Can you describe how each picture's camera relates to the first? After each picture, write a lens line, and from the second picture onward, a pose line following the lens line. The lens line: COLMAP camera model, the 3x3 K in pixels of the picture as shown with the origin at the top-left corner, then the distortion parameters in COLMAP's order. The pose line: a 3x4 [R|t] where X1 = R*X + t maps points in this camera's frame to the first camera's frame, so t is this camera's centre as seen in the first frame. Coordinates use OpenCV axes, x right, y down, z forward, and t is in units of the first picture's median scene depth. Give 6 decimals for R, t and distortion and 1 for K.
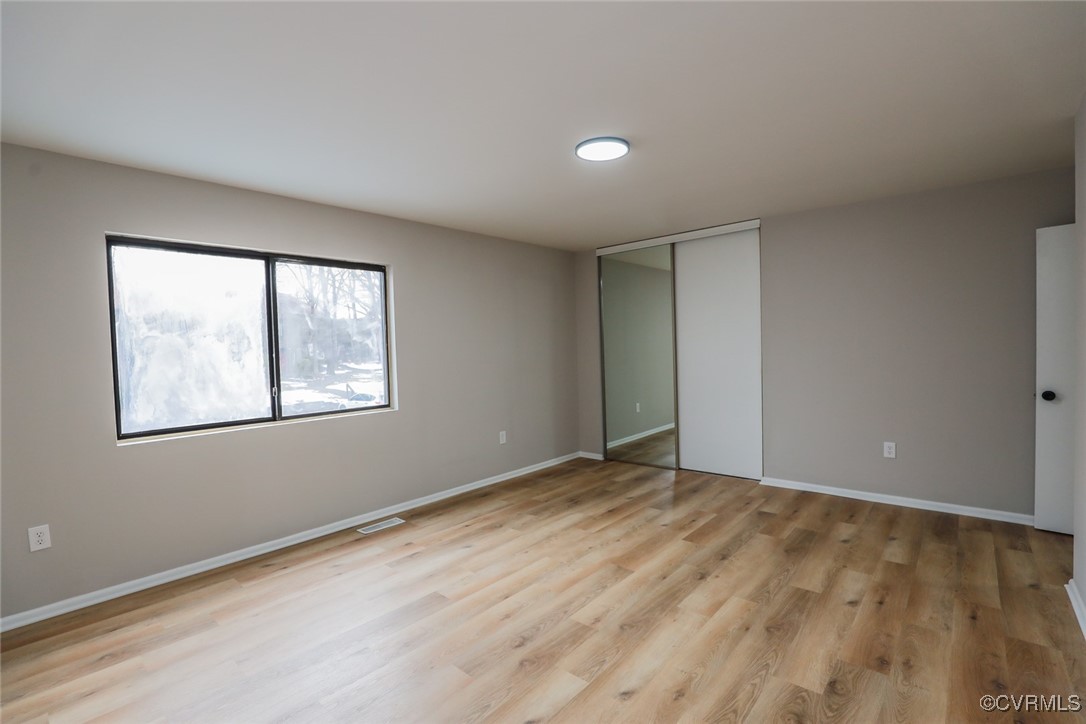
lens RADIAL K [[505.8, 0, 543.5], [0, 505.8, 364.1], [0, 0, 1]] dist [-0.041417, 0.011438]
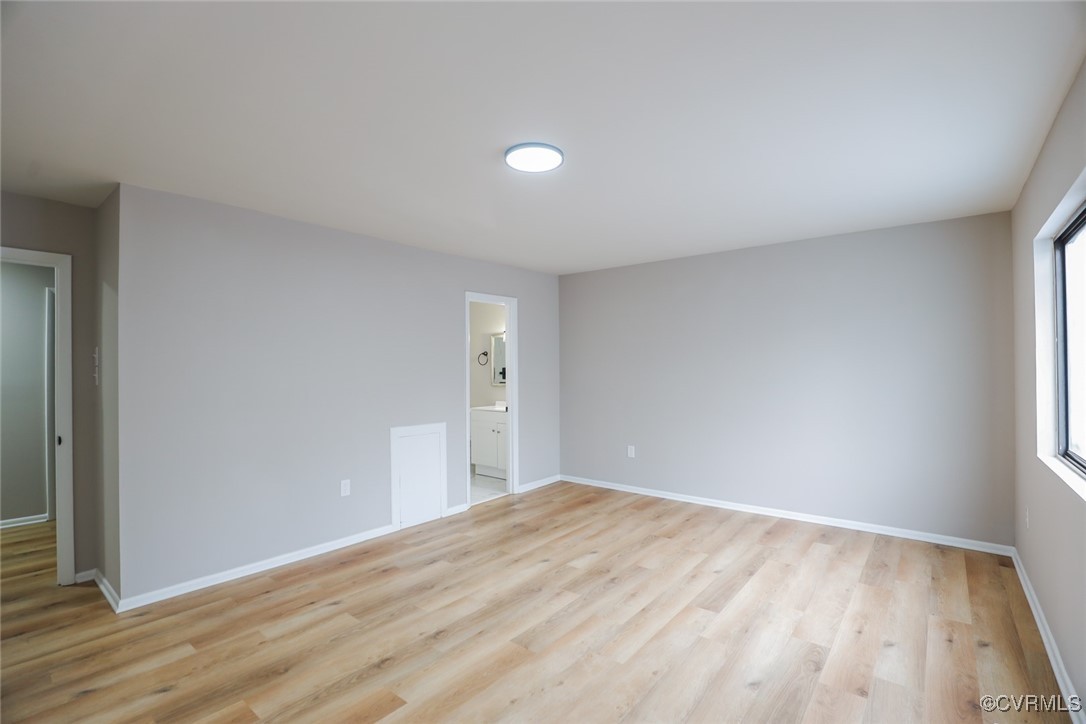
lens RADIAL K [[505.8, 0, 543.5], [0, 505.8, 364.1], [0, 0, 1]] dist [-0.041417, 0.011438]
pose [[-0.998730, 0.035446, -0.035792, 0.149268], [0.034440, 0.999005, 0.028334, -0.079723], [0.036761, 0.027065, -0.998958, 1.967195]]
